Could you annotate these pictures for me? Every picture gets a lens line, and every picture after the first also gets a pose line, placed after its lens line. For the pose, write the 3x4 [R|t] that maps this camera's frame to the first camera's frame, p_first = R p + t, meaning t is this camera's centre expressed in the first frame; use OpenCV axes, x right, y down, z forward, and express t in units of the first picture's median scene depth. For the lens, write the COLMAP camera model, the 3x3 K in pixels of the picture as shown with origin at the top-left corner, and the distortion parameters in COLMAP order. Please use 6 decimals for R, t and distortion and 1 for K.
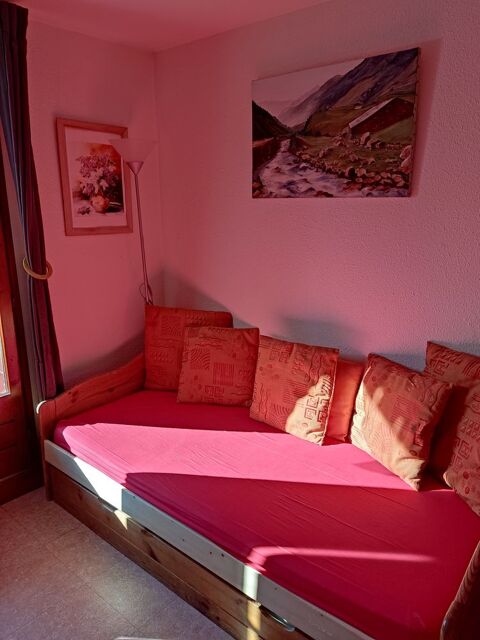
lens RADIAL K [[472.8, 0, 240.0], [0, 472.8, 320.0], [0, 0, 1]] dist [-0.006768, -0.003937]
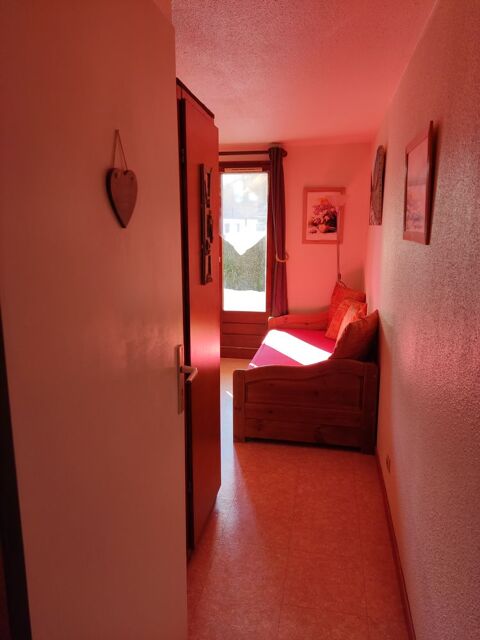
lens RADIAL K [[472.8, 0, 240.0], [0, 472.8, 320.0], [0, 0, 1]] dist [-0.006768, -0.003937]
pose [[0.443497, 0.173023, -0.879417, 1.339186], [-0.218548, 0.972449, 0.081111, 0.037077], [0.869222, 0.156222, 0.469092, -0.145666]]
